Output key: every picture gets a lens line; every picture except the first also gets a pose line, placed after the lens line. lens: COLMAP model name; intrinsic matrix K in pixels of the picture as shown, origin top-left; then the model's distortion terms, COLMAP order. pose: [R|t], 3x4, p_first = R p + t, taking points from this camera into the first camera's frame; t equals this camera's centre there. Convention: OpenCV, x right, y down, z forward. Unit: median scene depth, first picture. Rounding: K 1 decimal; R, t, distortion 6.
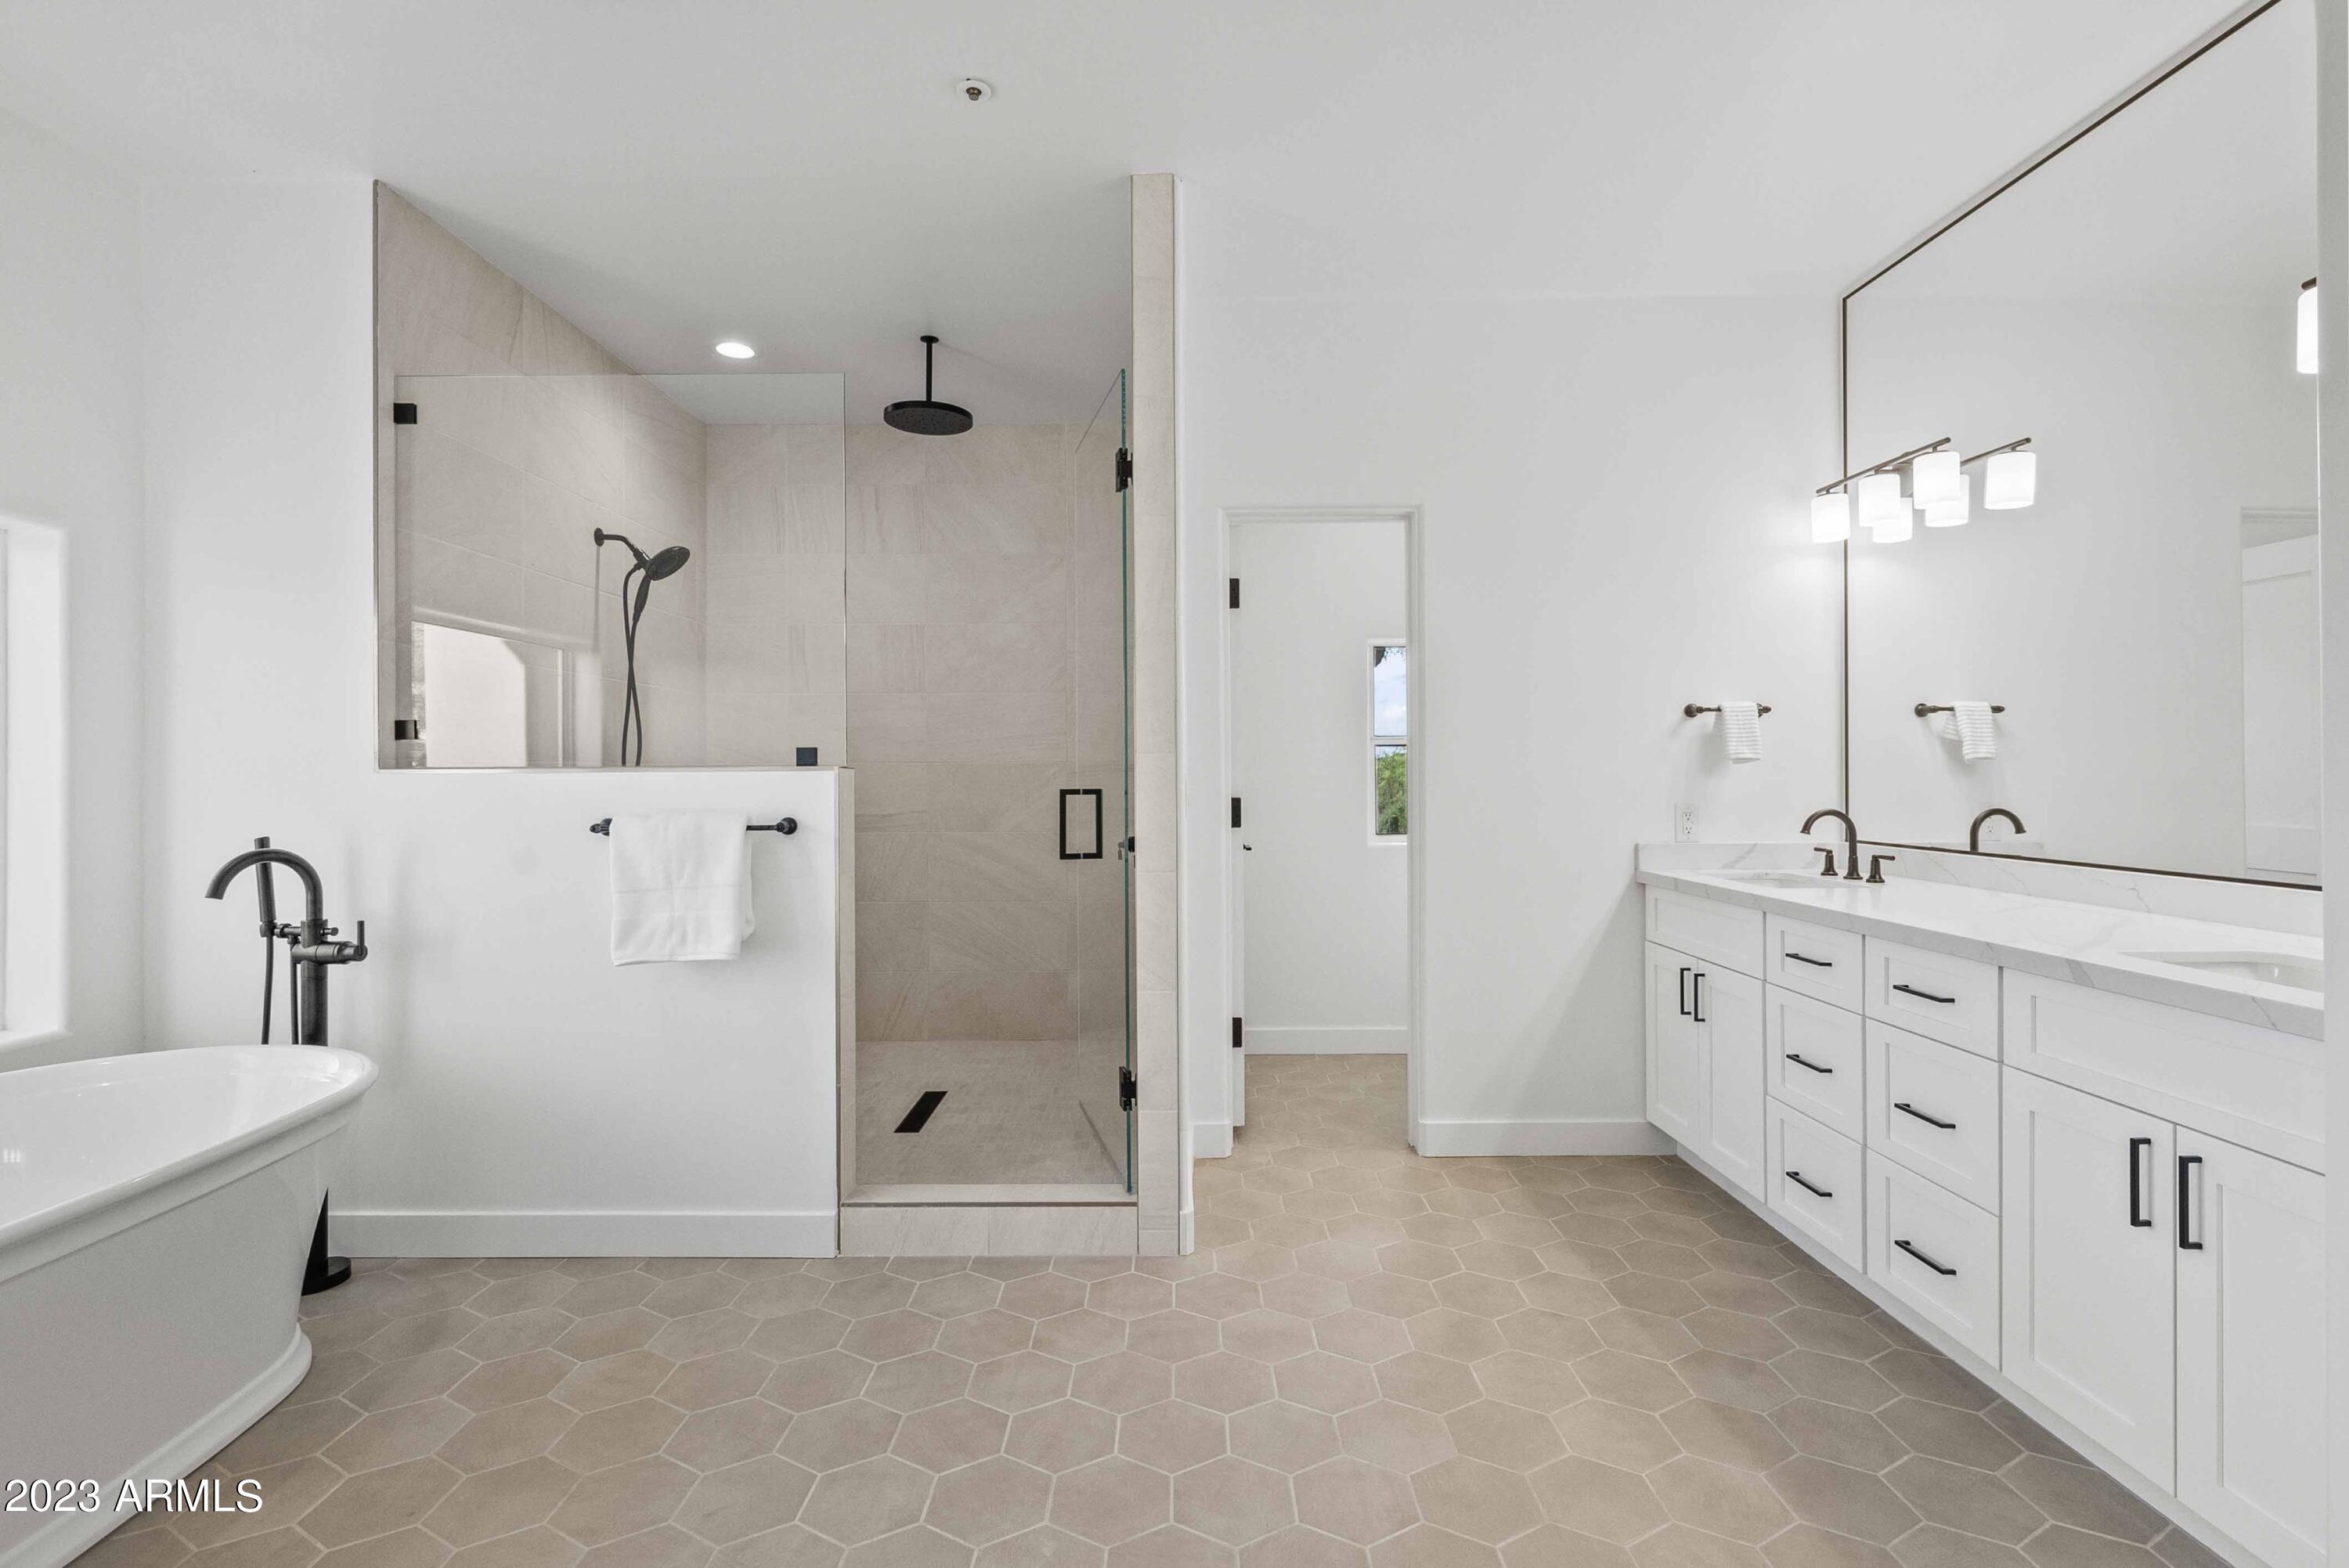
lens RADIAL K [[1061.5, 0, 1169.9], [0, 1061.5, 774.4], [0, 0, 1]] dist [0.000696, 0.000098]
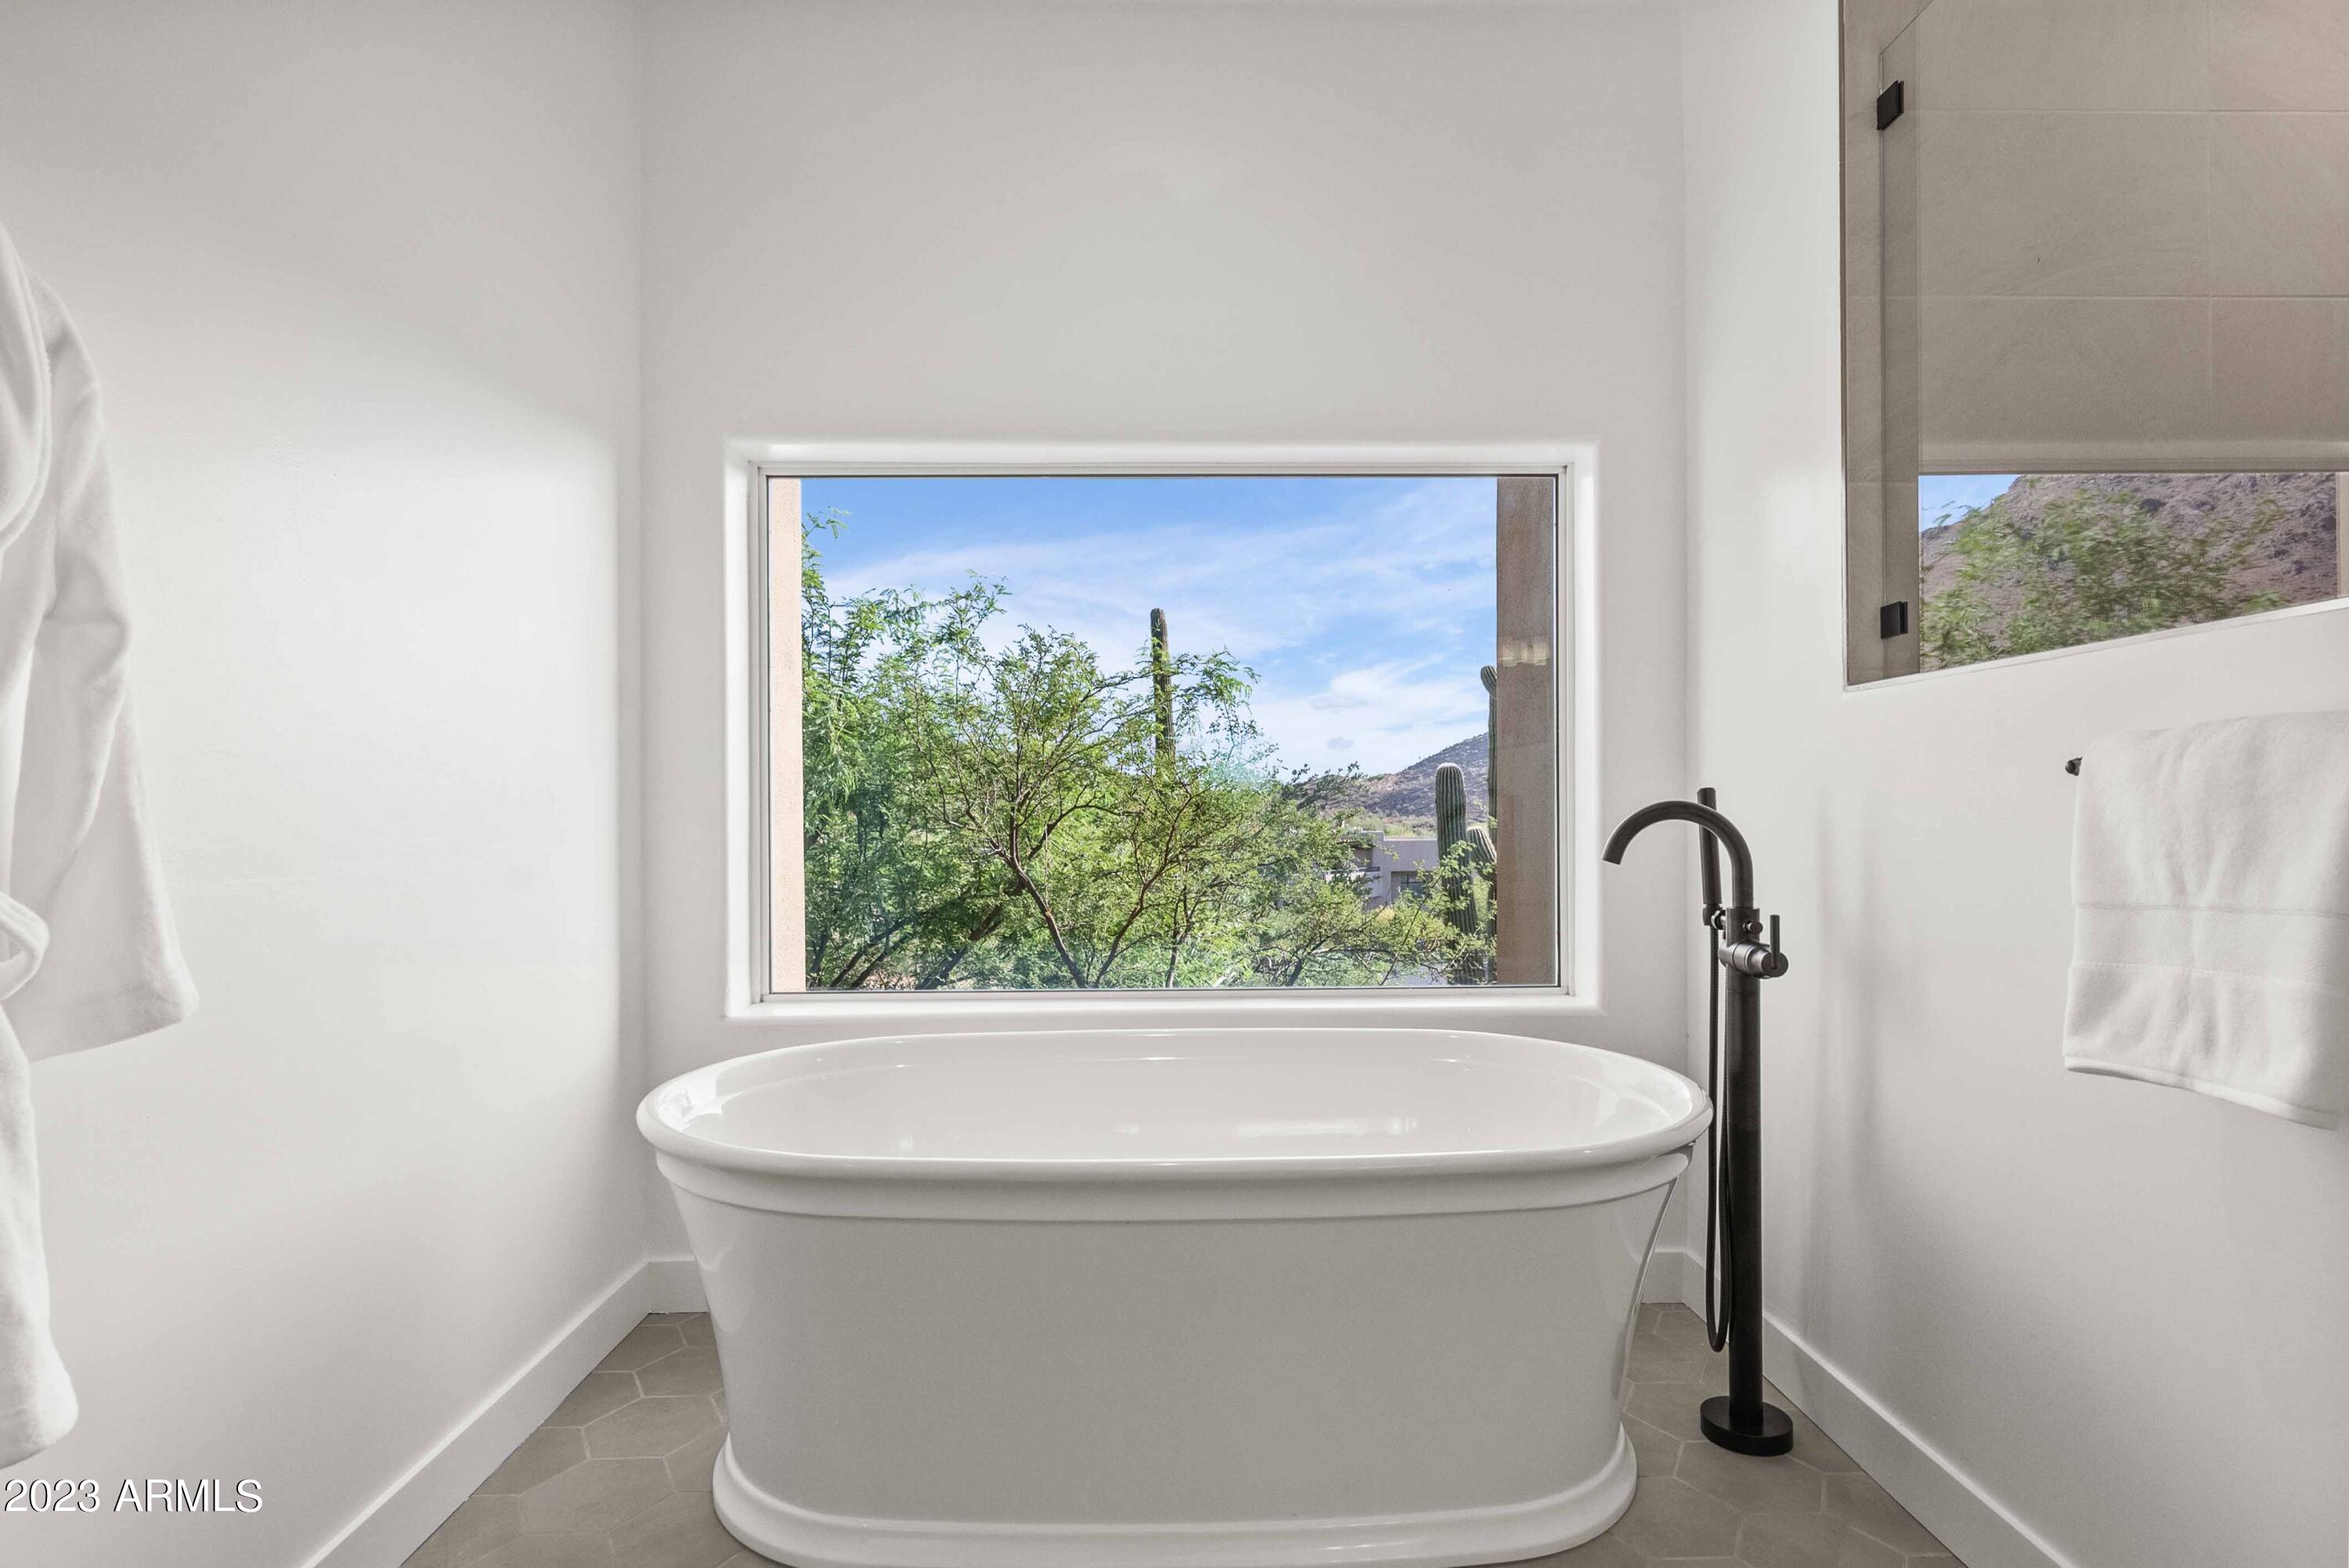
lens RADIAL K [[1218.2, 0, 1174.1], [0, 1218.2, 800.6], [0, 0, 1]] dist [0.004202, 0.001902]
pose [[0.020967, -0.001157, -0.999780, -0.021371], [0.020421, 0.999791, -0.000729, 0.060631], [0.999572, -0.020401, 0.020986, 0.614642]]
